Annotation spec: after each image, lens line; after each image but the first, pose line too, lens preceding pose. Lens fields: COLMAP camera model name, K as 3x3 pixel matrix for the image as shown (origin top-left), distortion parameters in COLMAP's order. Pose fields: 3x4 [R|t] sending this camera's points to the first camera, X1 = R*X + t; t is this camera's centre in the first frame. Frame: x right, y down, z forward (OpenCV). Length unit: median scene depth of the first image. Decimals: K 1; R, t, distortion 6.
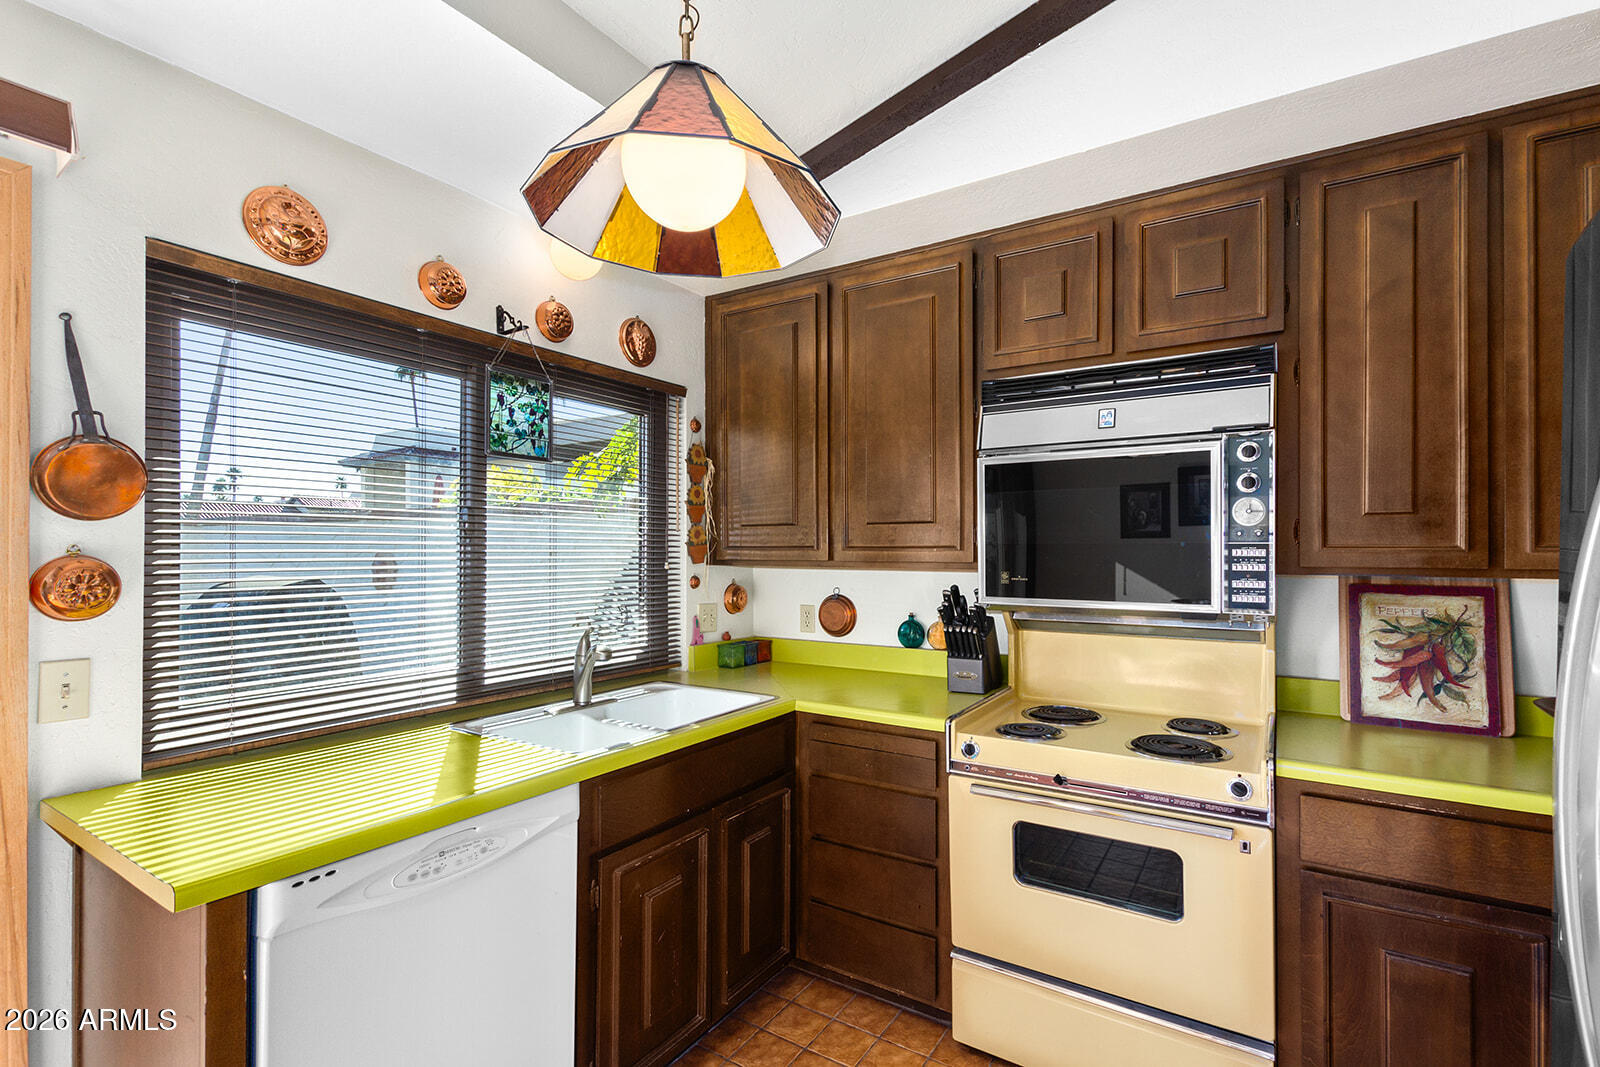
lens RADIAL K [[736.6, 0, 799.3], [0, 736.6, 542.6], [0, 0, 1]] dist [0.005325, -0.000527]
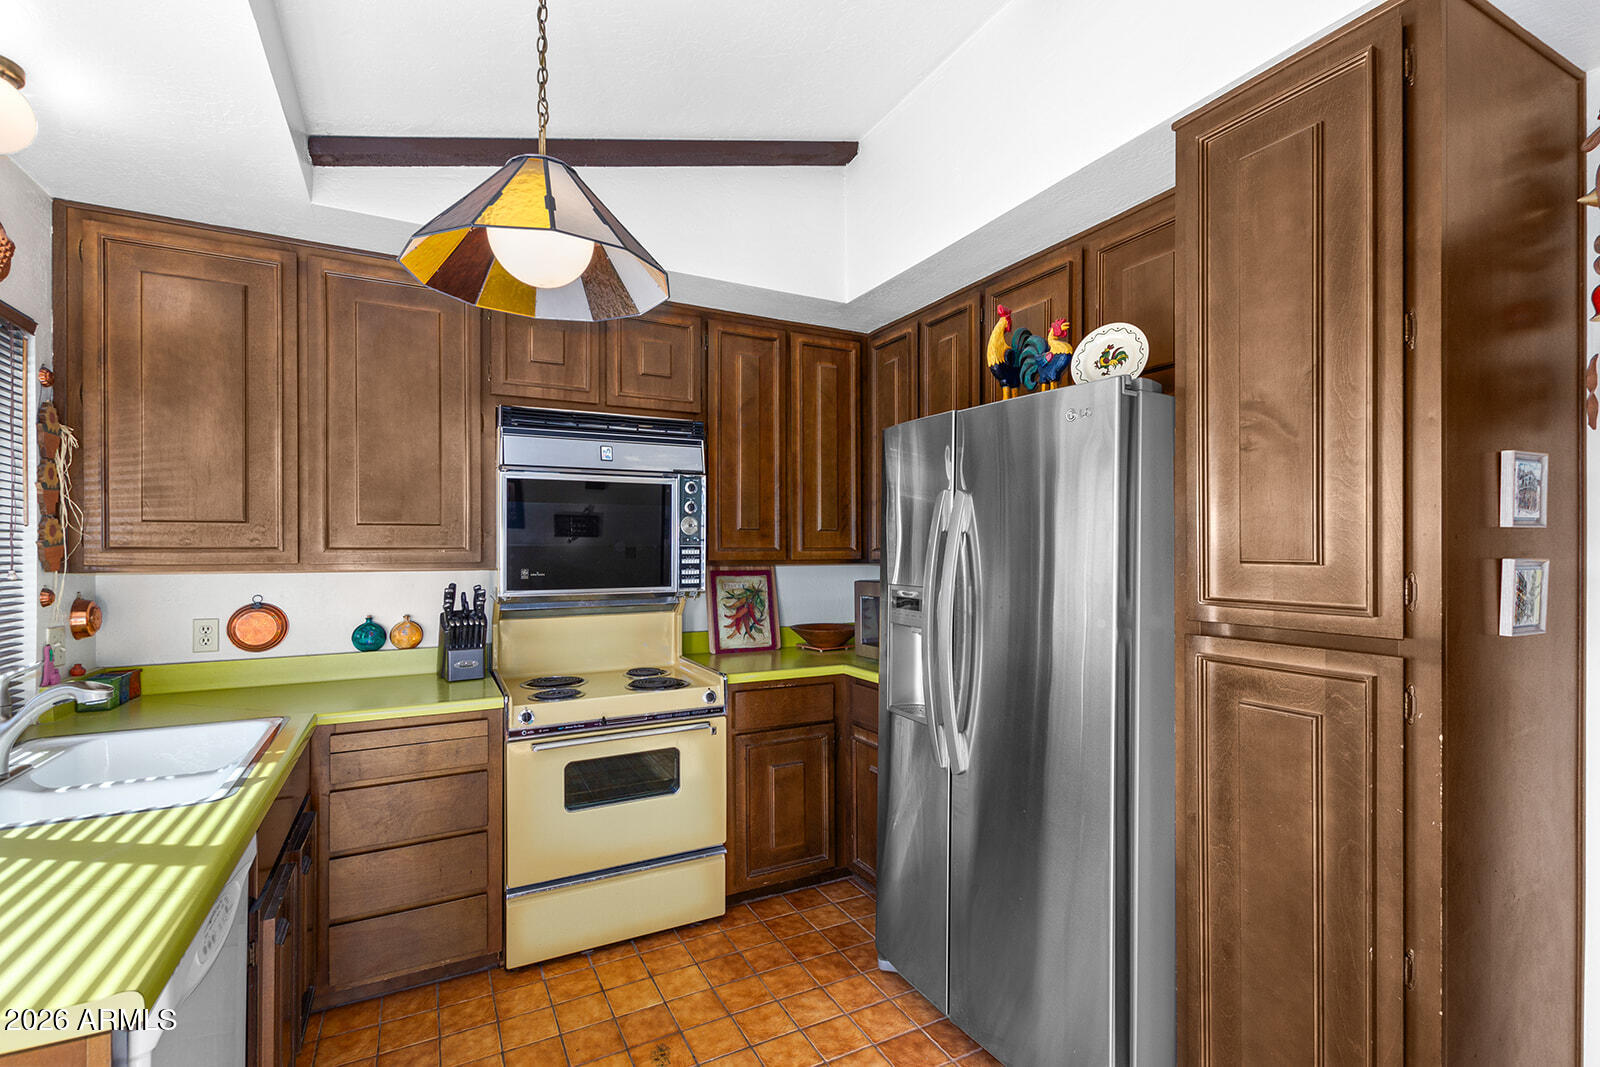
lens RADIAL K [[736.6, 0, 799.3], [0, 736.6, 544.6], [0, 0, 1]] dist [0.005325, -0.000527]
pose [[0.493052, 0.005772, 0.869981, -0.618455], [-0.004705, 0.999981, -0.003967, 0.003118], [-0.869987, -0.002137, 0.493069, 0.025329]]
